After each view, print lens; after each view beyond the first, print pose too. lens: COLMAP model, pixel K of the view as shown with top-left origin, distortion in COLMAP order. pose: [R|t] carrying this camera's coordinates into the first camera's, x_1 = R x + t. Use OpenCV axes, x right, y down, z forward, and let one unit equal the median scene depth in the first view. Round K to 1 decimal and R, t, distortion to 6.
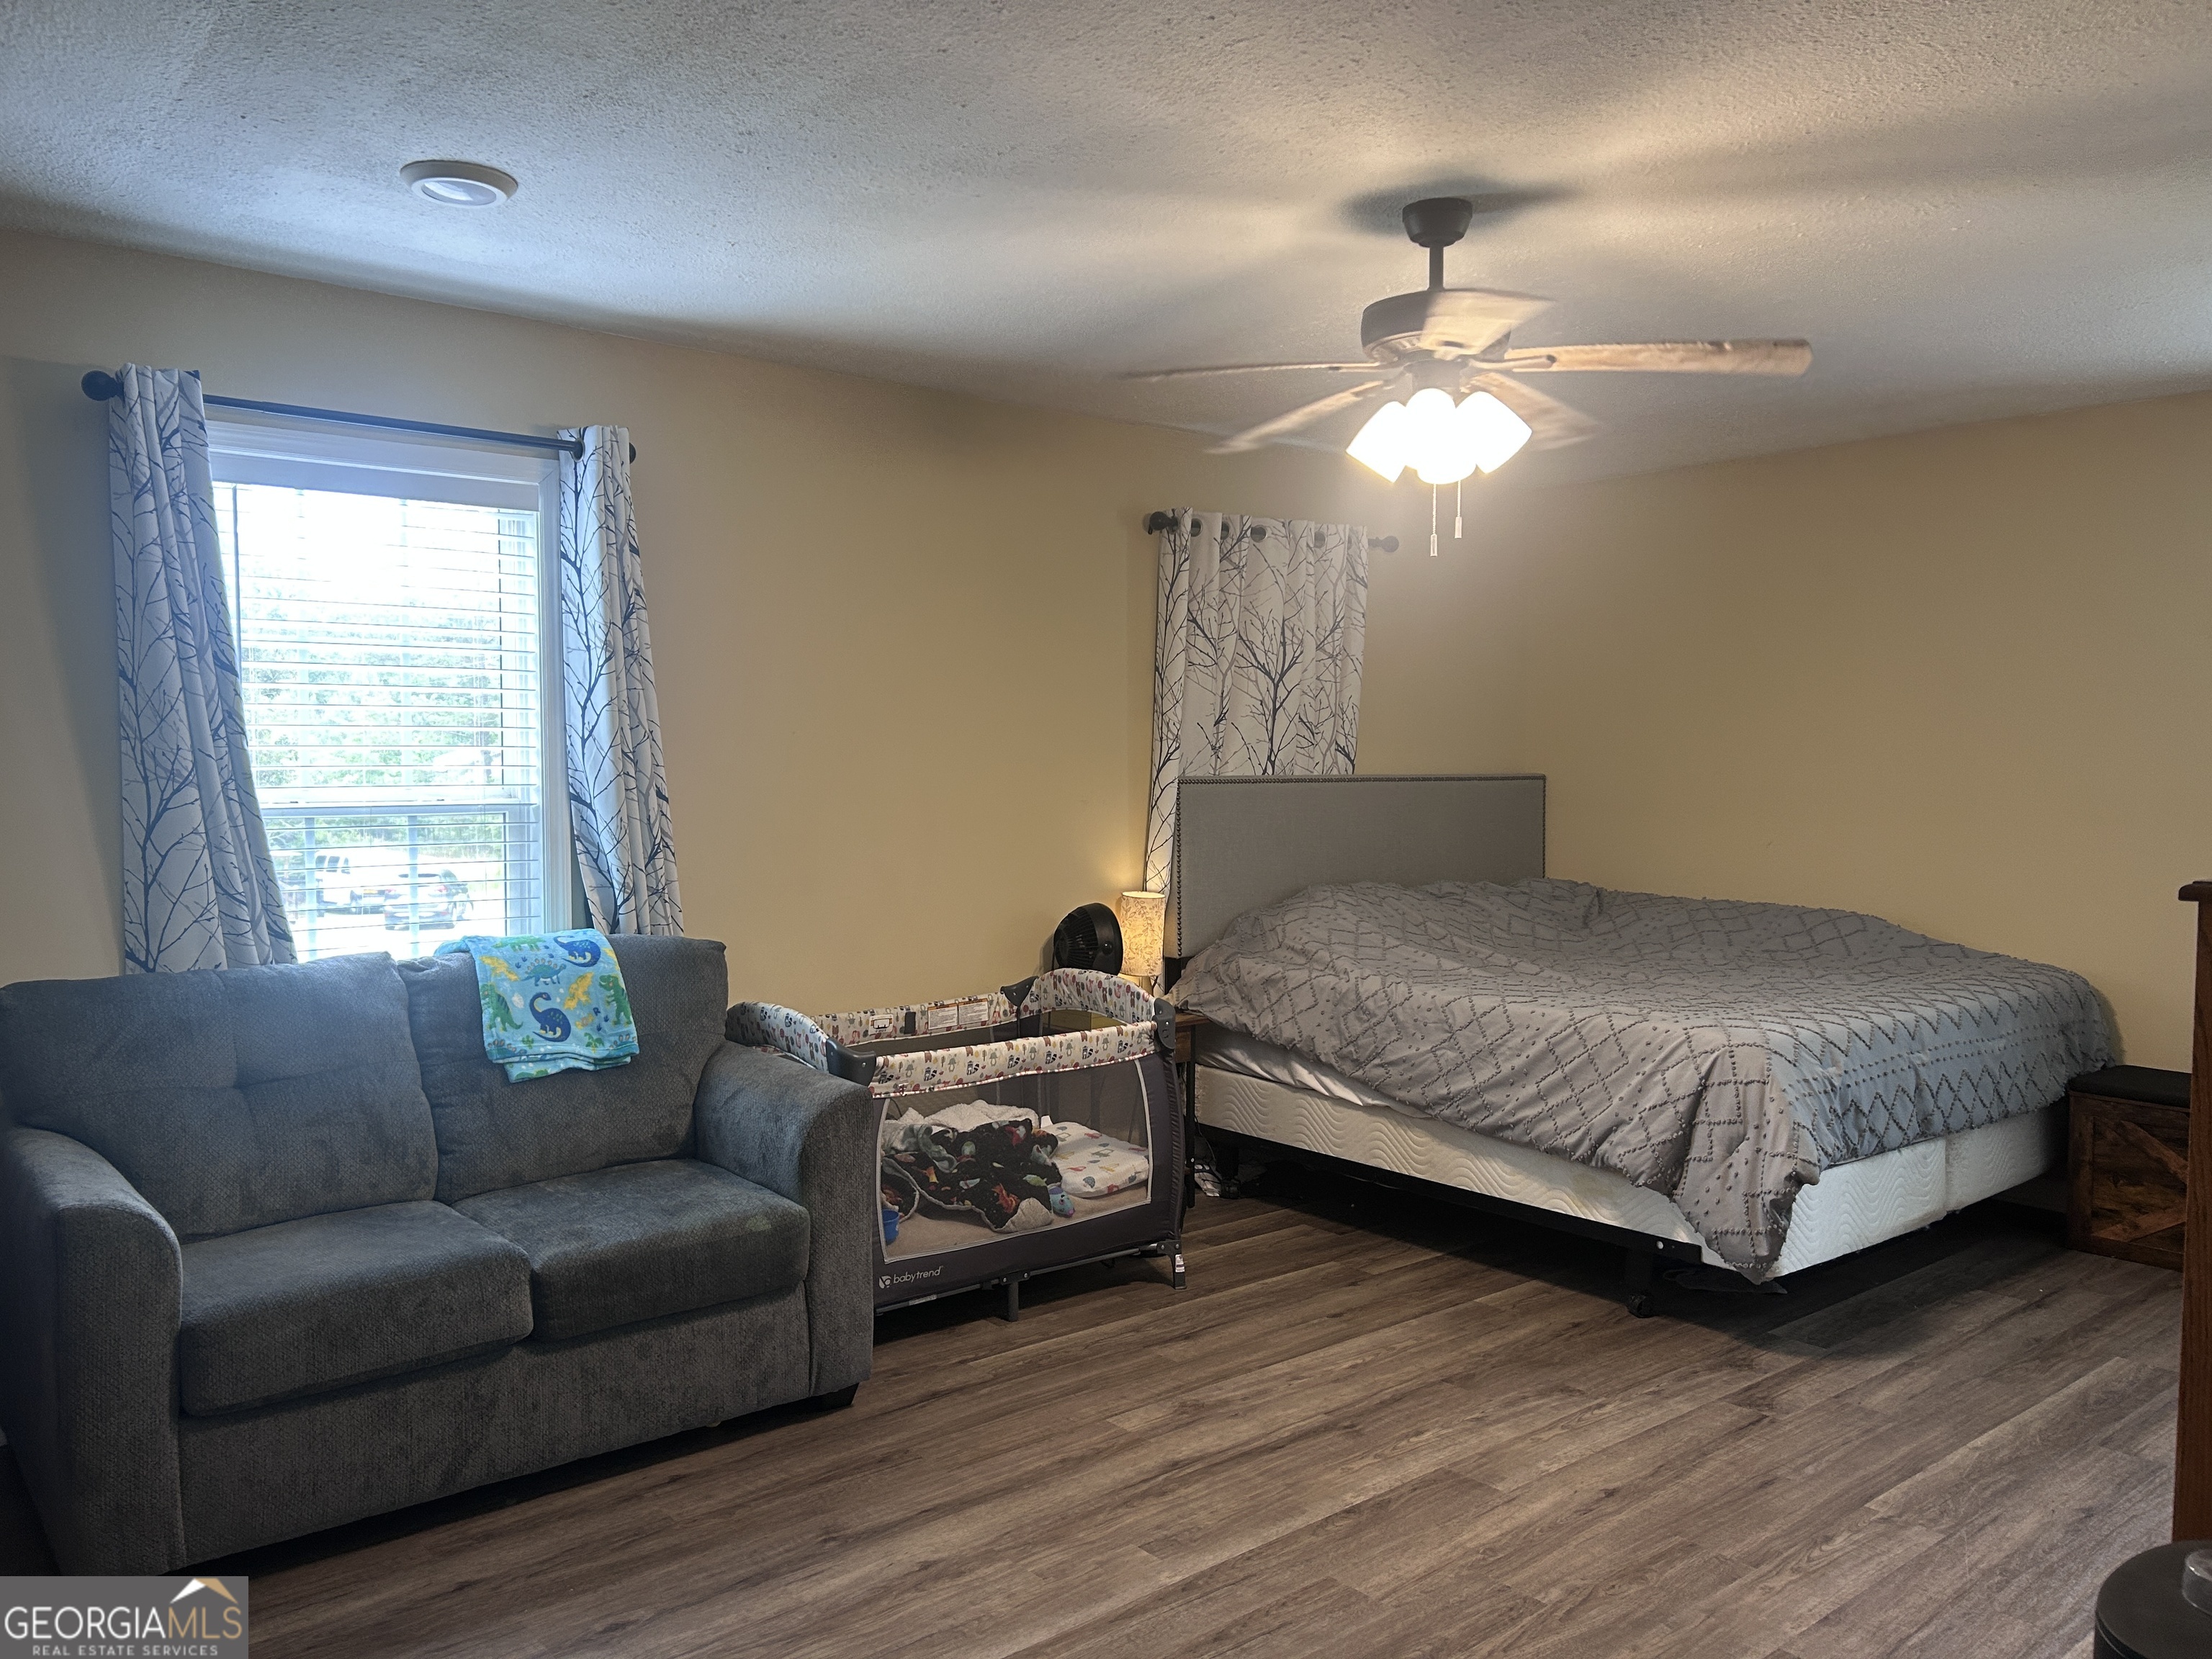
lens RADIAL K [[1673.2, 0, 1098.7], [0, 1673.2, 842.2], [0, 0, 1]] dist [0.012203, -0.000588]
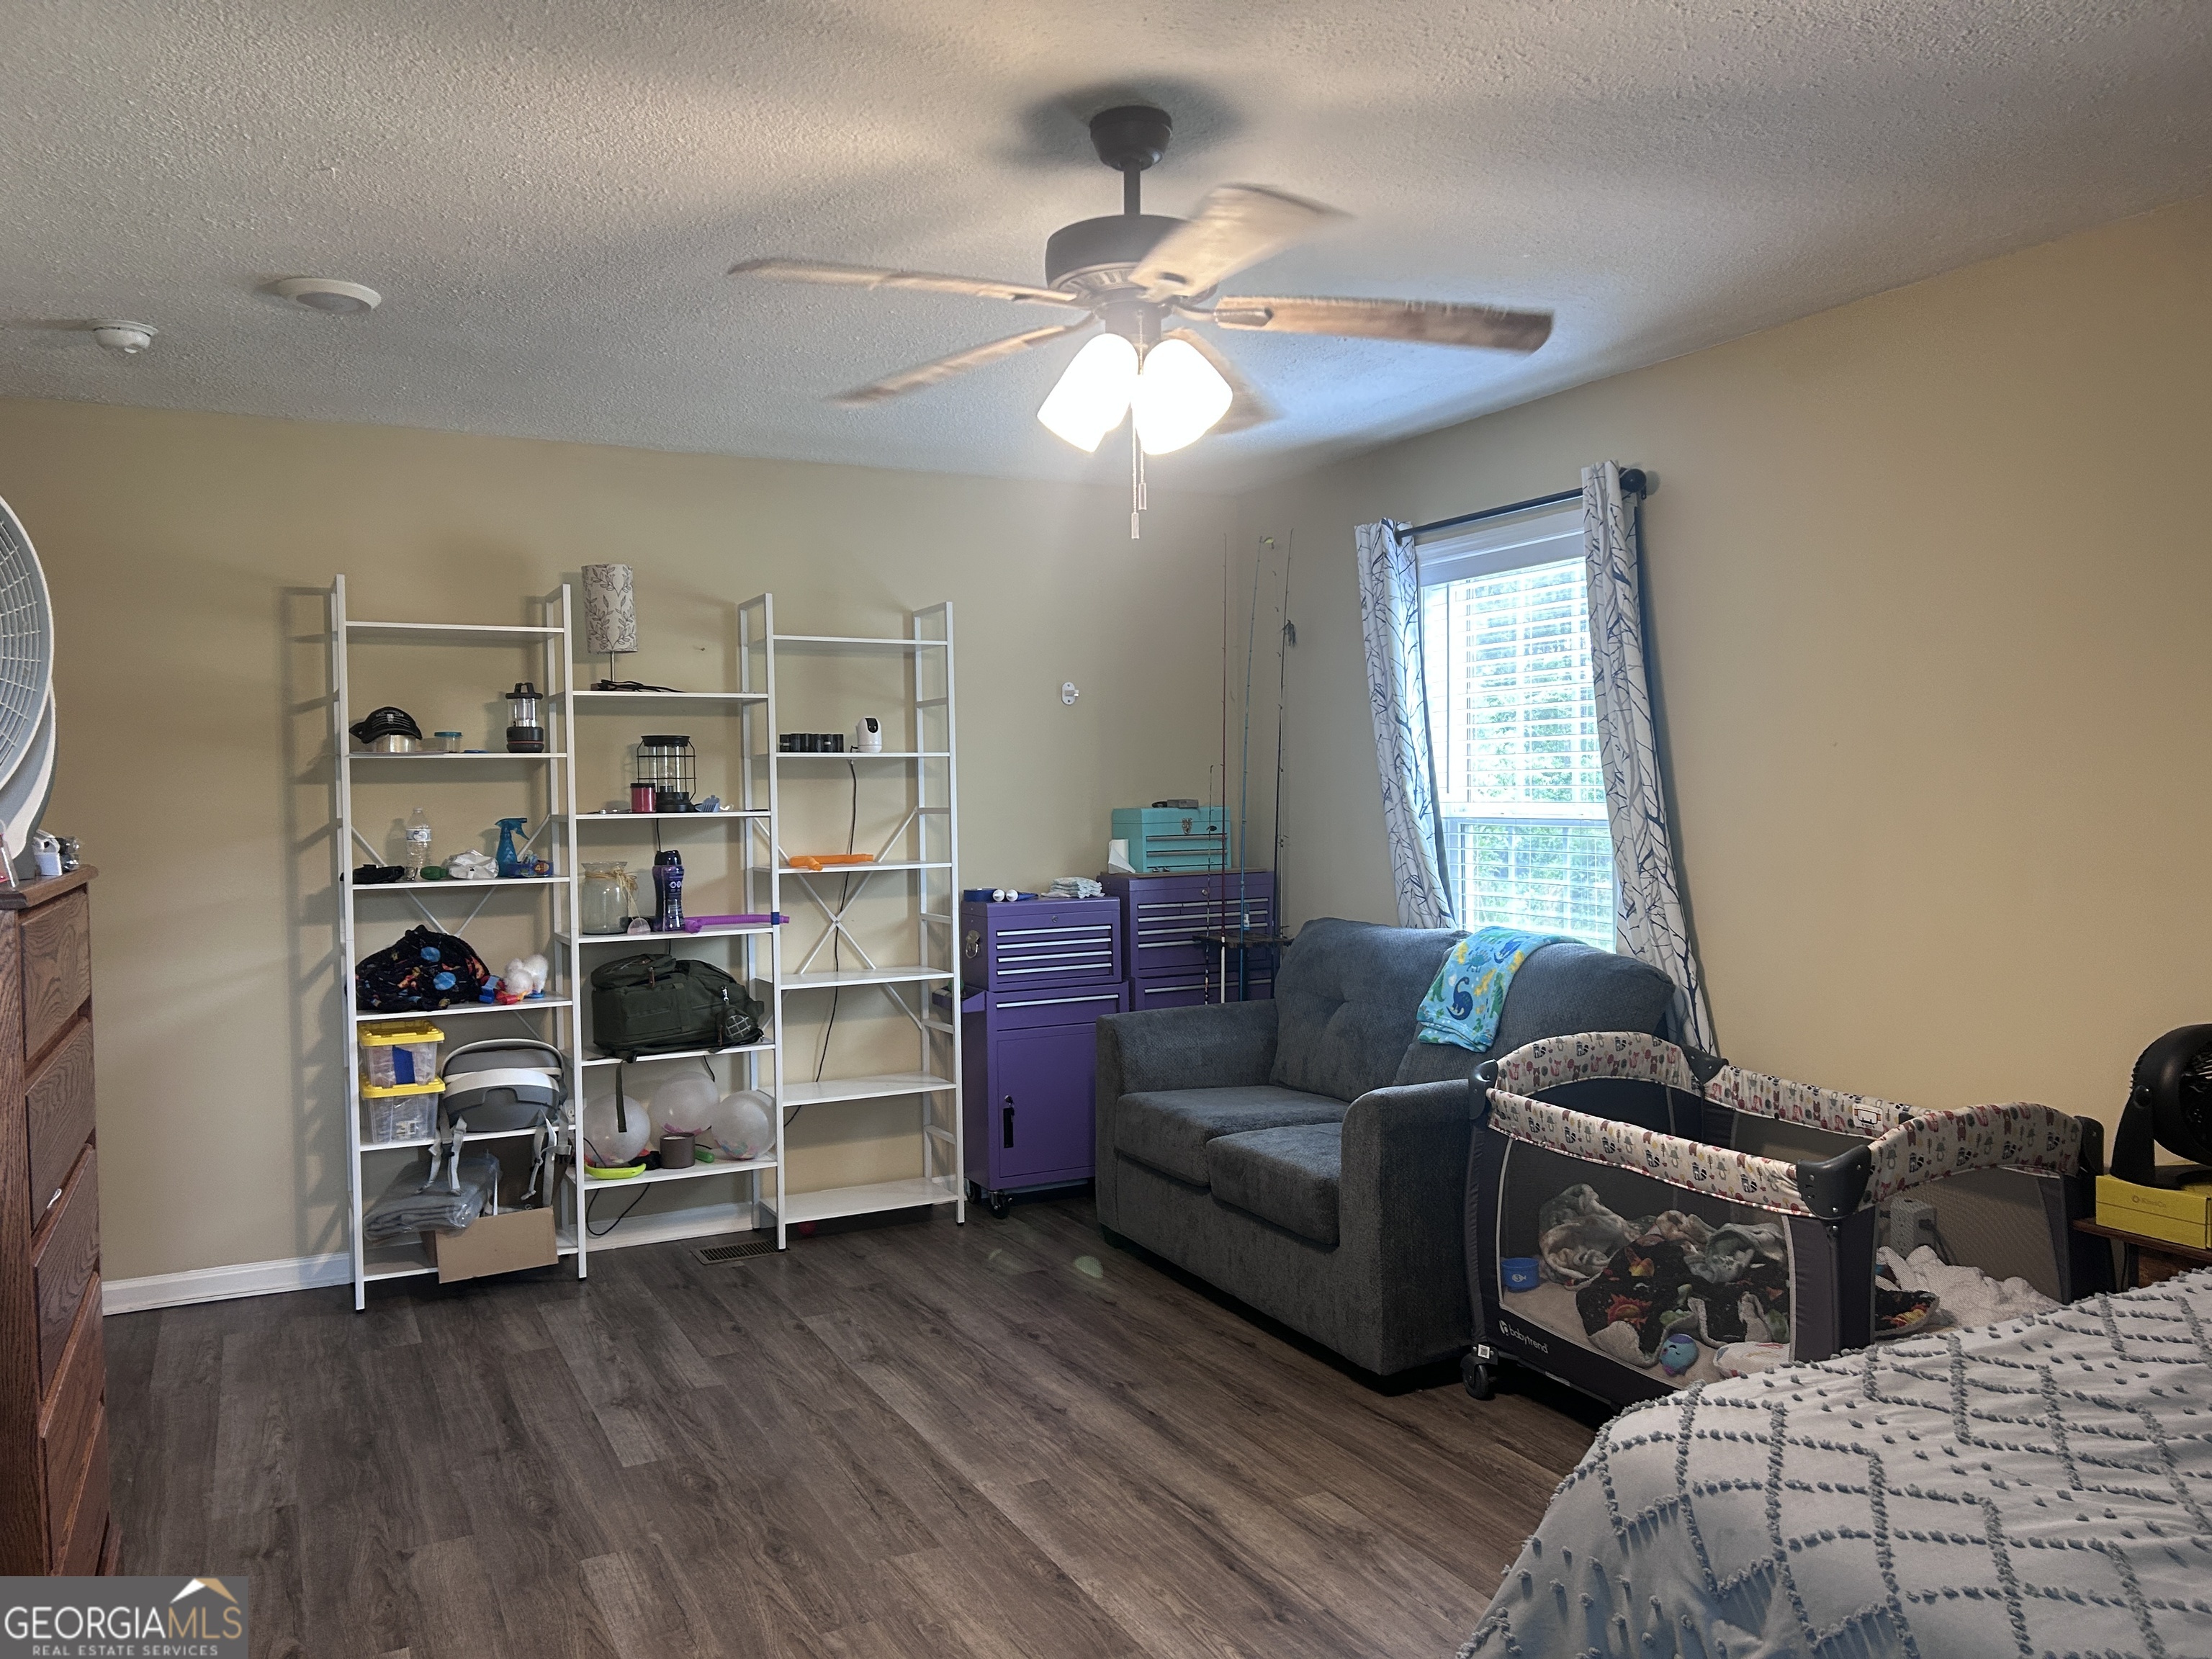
lens RADIAL K [[1673.2, 0, 1097.3], [0, 1673.2, 823.0], [0, 0, 1]] dist [0.012203, -0.000588]
pose [[-0.220123, 0.032020, -0.974947, 1.018887], [-0.042614, 0.998191, 0.042405, -0.068188], [0.974541, 0.050881, -0.218360, 1.156652]]
